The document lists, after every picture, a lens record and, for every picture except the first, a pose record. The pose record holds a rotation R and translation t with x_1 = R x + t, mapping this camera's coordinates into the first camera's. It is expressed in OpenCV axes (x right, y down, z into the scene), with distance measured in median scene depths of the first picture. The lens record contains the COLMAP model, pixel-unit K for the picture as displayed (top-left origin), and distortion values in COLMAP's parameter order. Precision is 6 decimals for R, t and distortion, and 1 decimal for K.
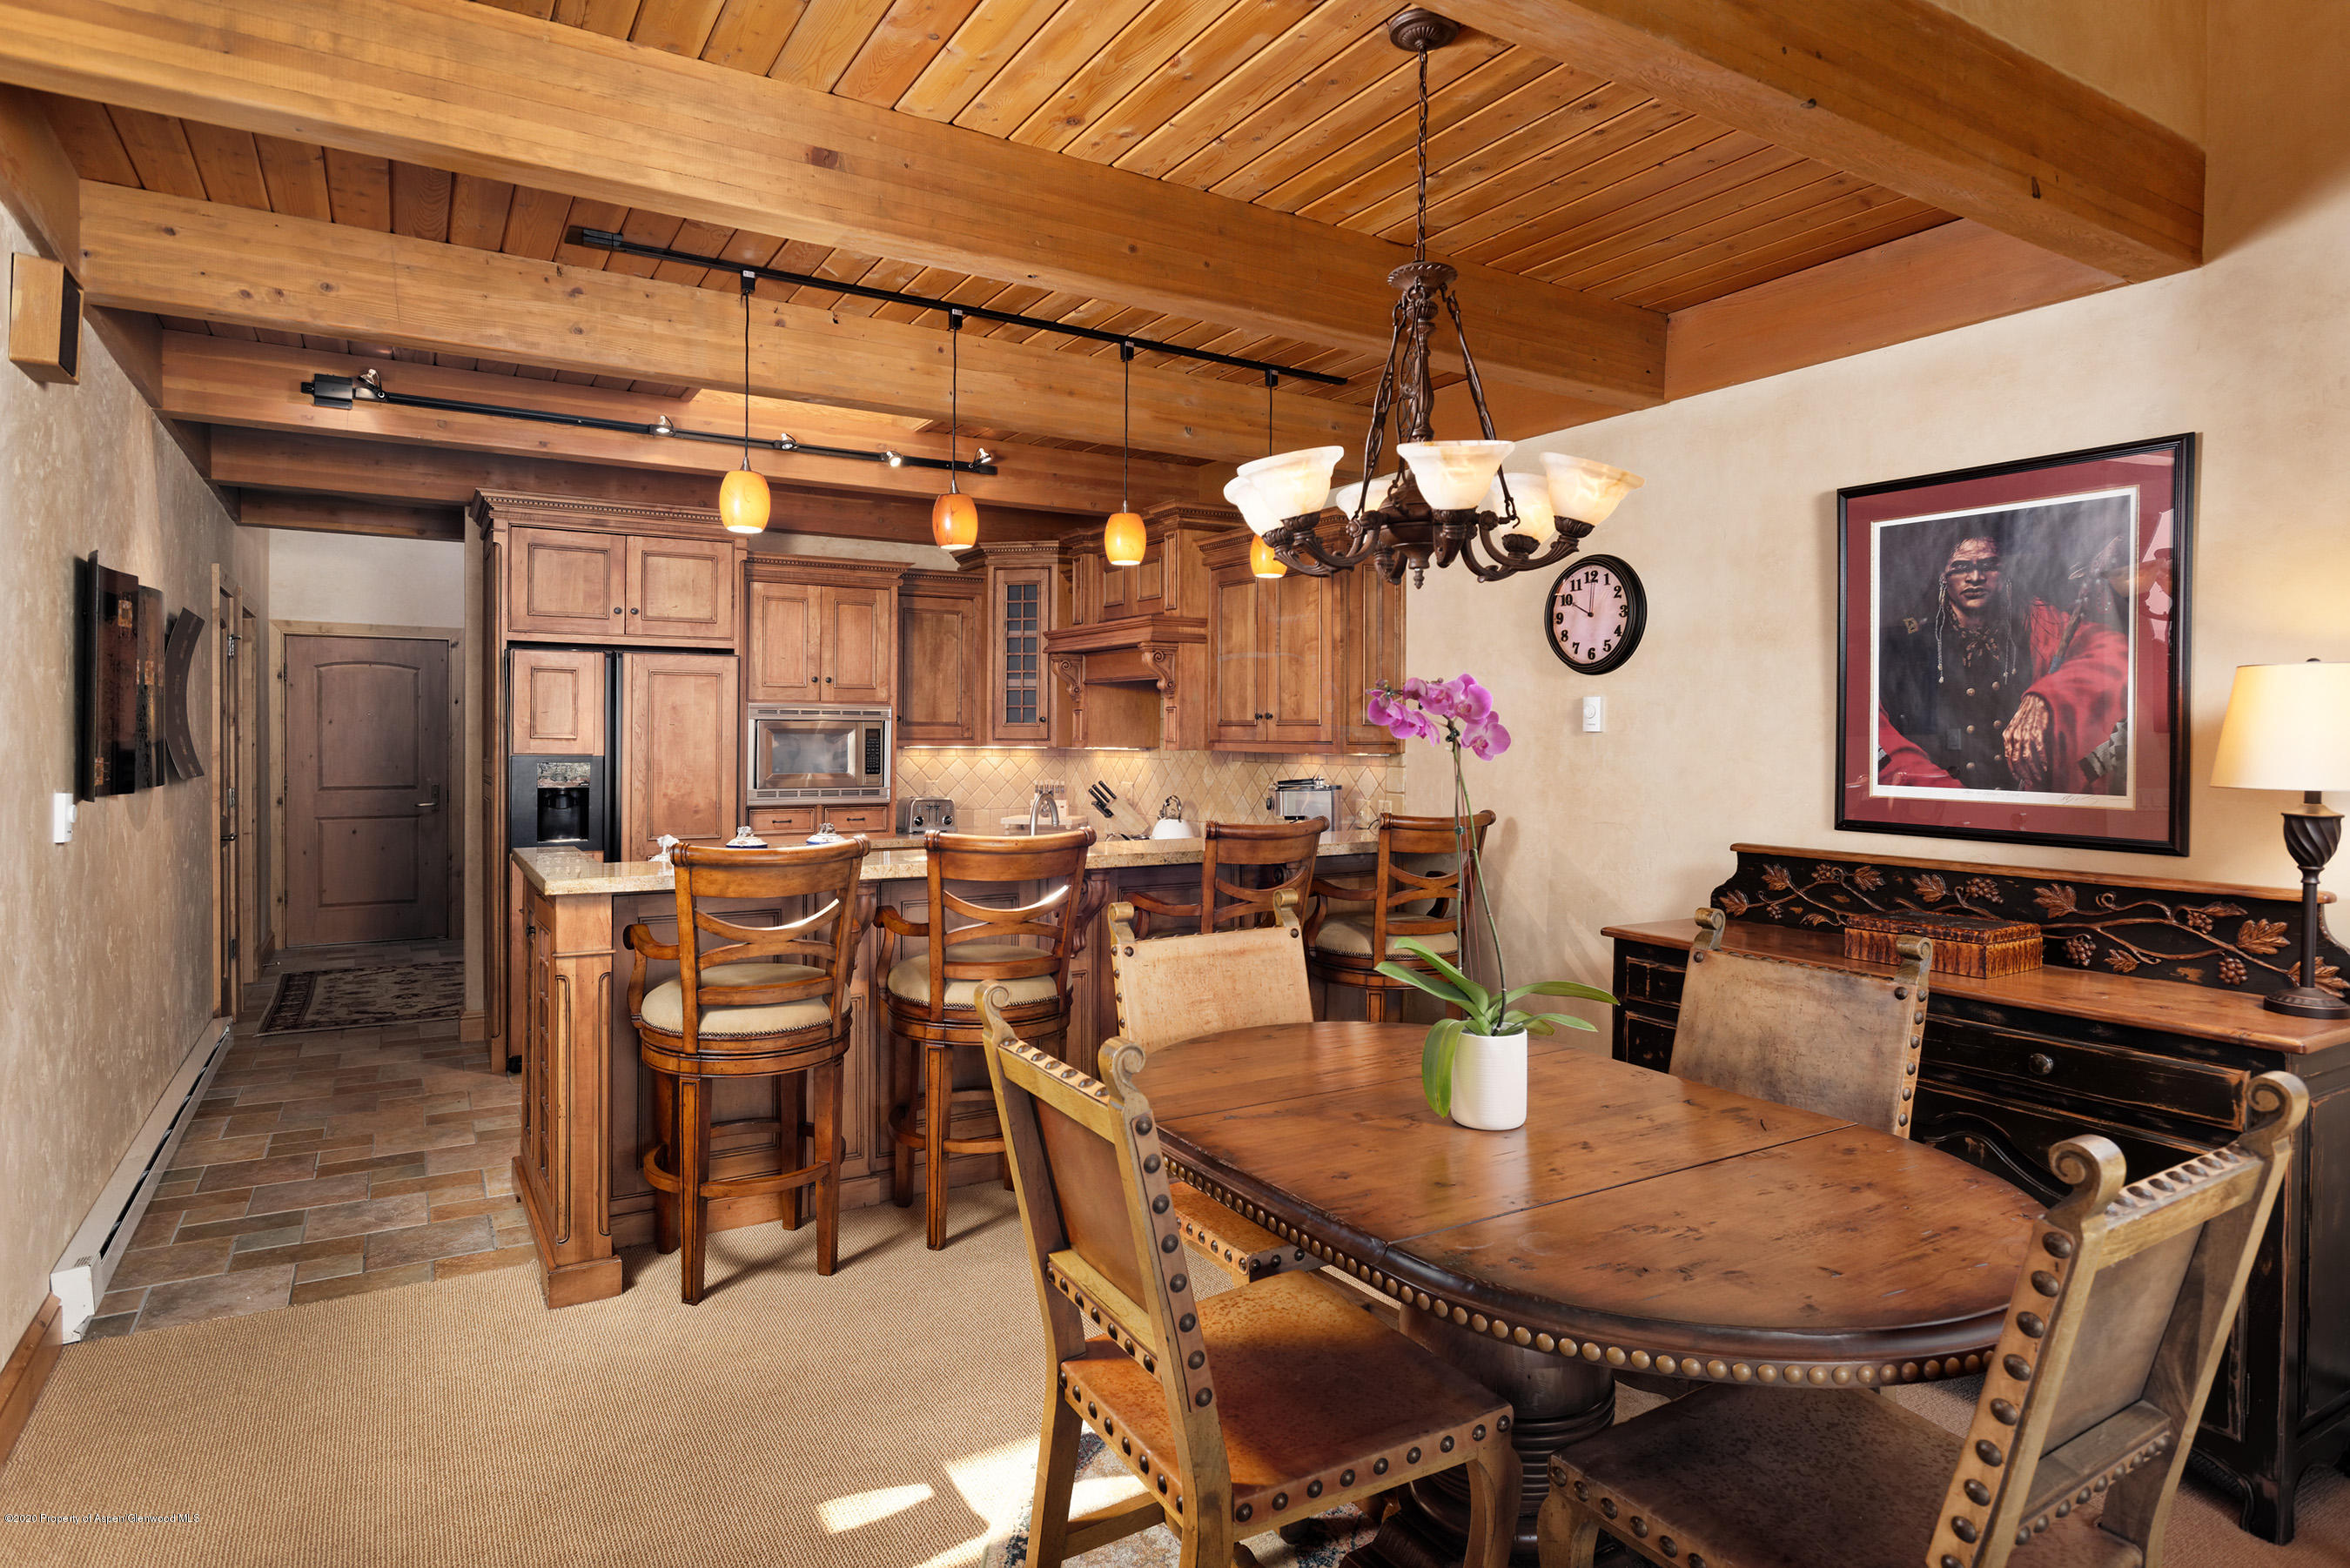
lens RADIAL K [[1300.3, 0, 1207.2], [0, 1300.3, 722.1], [0, 0, 1]] dist [0.000293, 0.002357]
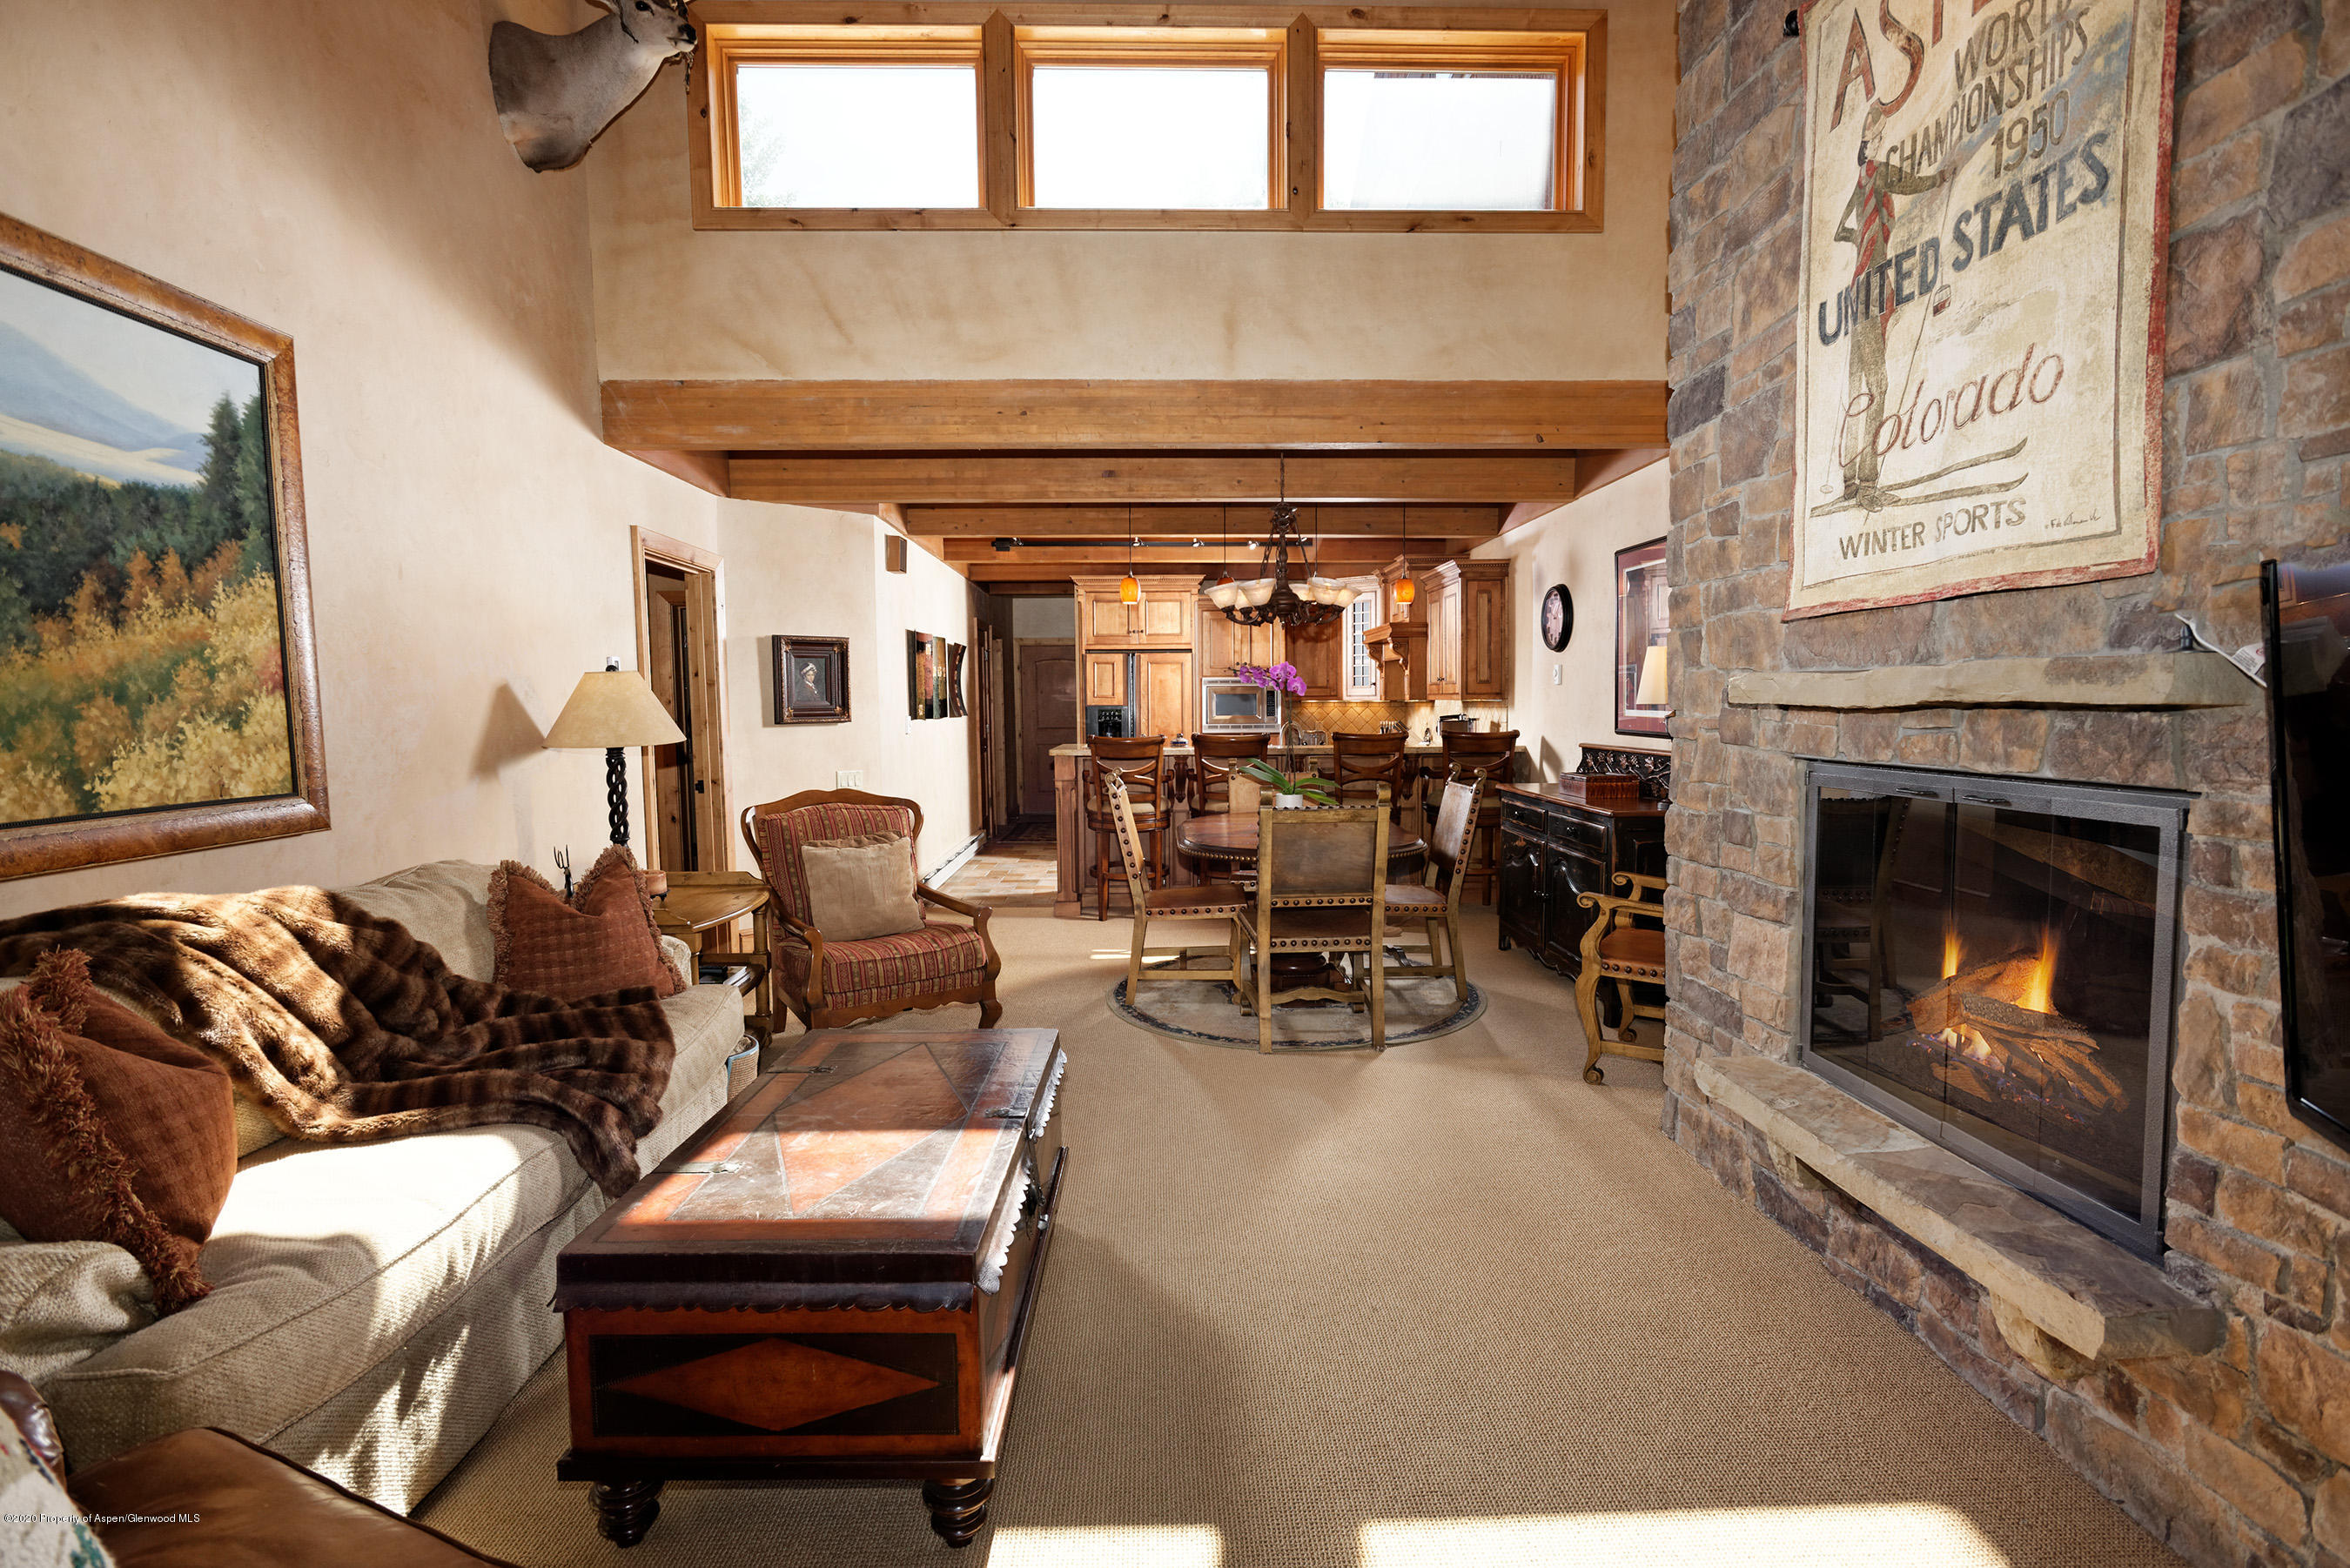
lens RADIAL K [[1176.3, 0, 1160.1], [0, 1176.3, 761.7], [0, 0, 1]] dist [0.015563, 0.000315]
pose [[0.848928, 0.017902, -0.528205, 0.477587], [0.013185, 0.998398, 0.055028, 0.011523], [0.528344, -0.053679, 0.847332, -0.447028]]
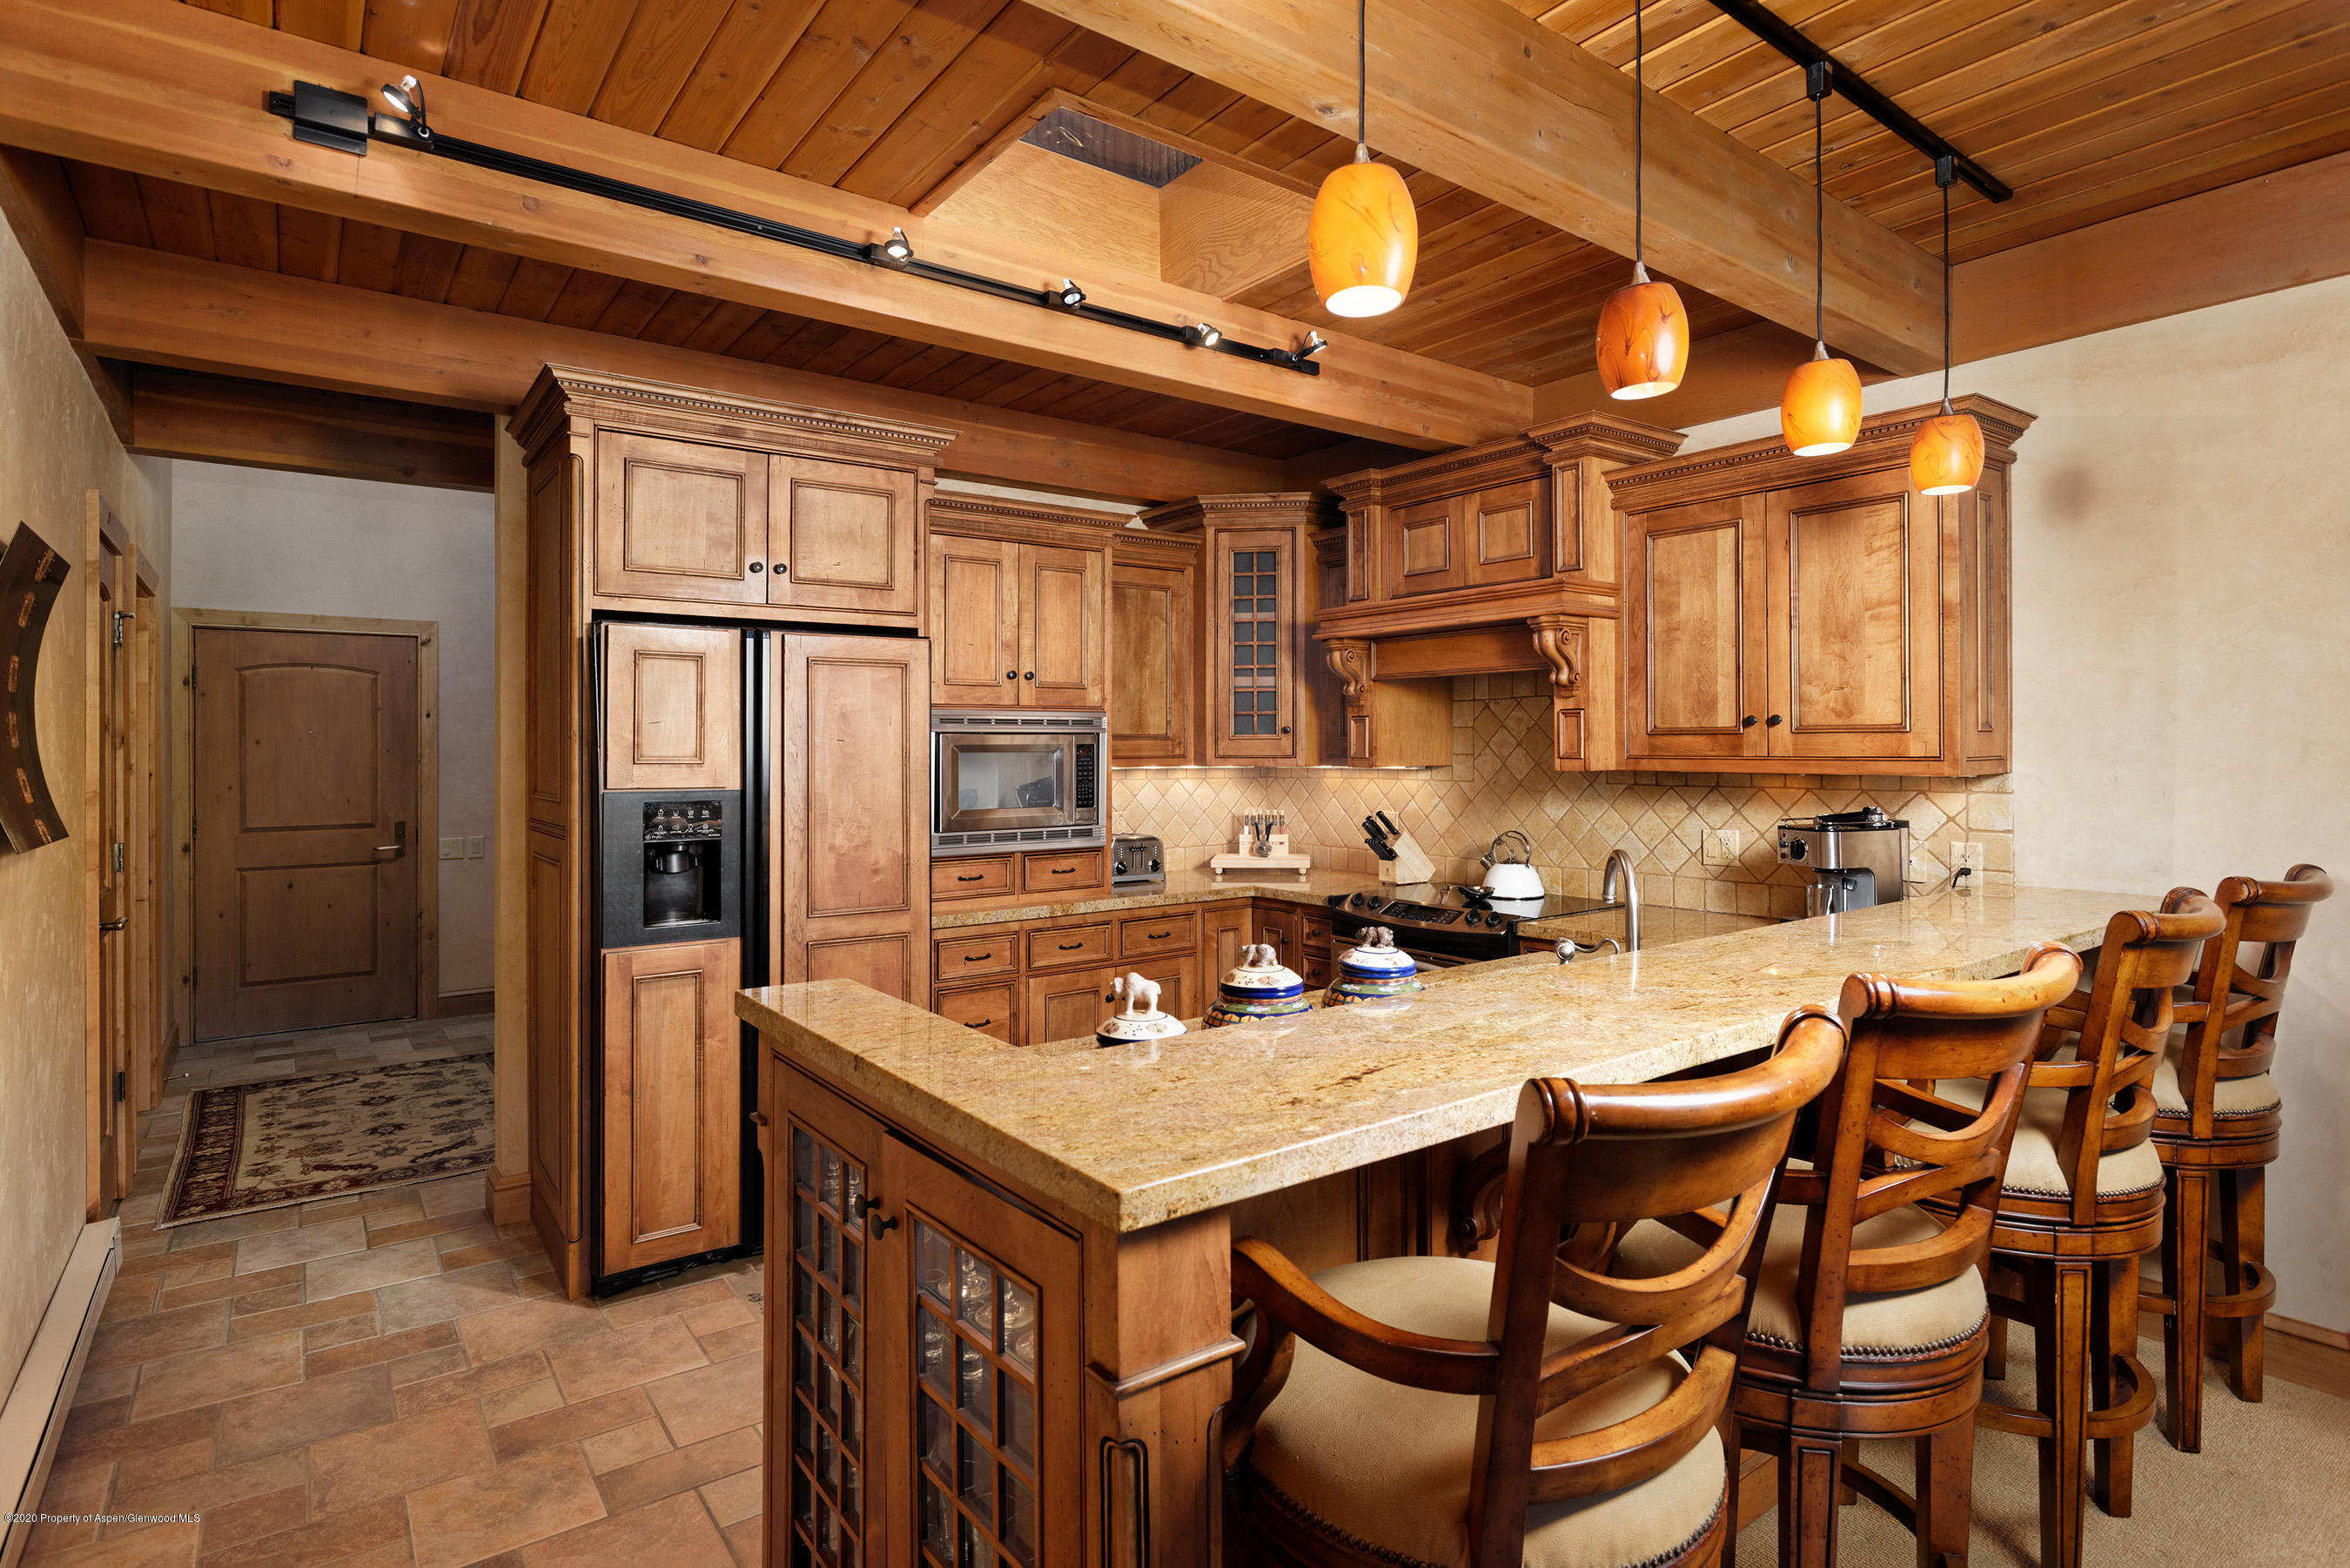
lens RADIAL K [[1243.6, 0, 1246.9], [0, 1243.6, 721.8], [0, 0, 1]] dist [0.003534, 0.000944]
pose [[0.995558, -0.006949, 0.093893, -0.254631], [0.008039, 0.999905, -0.011234, 0.001196], [-0.093806, 0.011939, 0.995519, 0.336438]]
